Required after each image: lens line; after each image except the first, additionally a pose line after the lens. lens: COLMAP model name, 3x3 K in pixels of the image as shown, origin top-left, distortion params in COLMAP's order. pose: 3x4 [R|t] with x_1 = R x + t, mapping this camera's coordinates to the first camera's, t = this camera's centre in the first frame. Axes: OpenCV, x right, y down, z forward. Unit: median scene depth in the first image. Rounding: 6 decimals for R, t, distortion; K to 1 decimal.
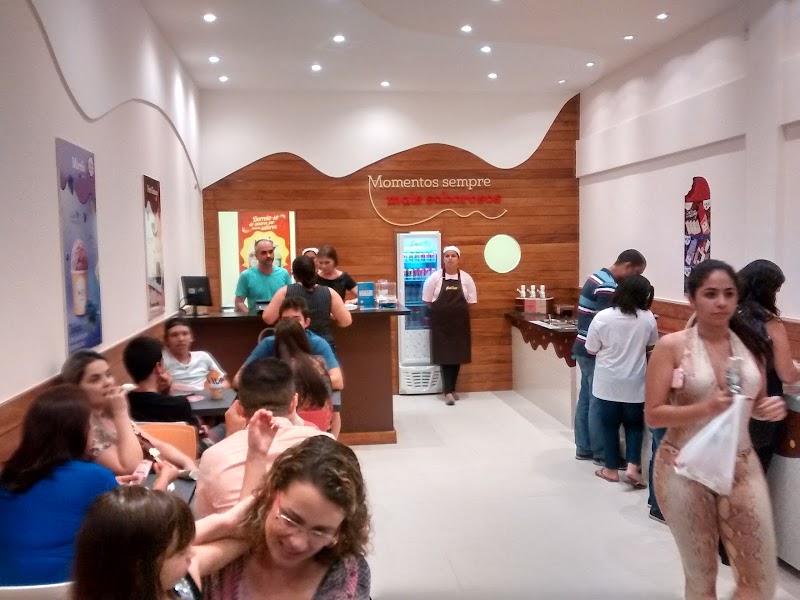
lens RADIAL K [[714.9, 0, 400.0], [0, 714.9, 300.0], [0, 0, 1]] dist [0.008084, 0.003287]
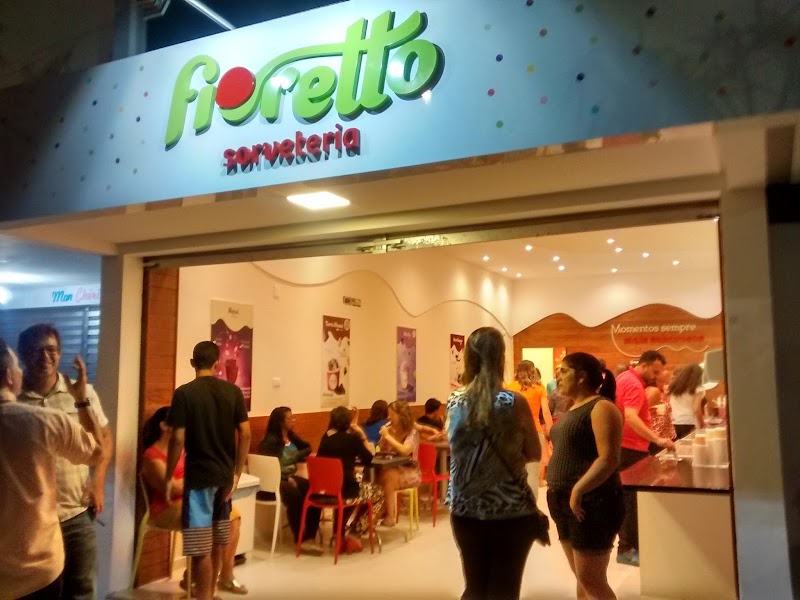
lens RADIAL K [[783.7, 0, 430.7], [0, 783.7, 299.8], [0, 0, 1]] dist [0.004222, 0.000772]
pose [[0.838597, -0.038768, -0.543371, 0.568609], [-0.057828, 0.985493, -0.159560, 0.070758], [0.541674, 0.165229, 0.824189, -0.655800]]
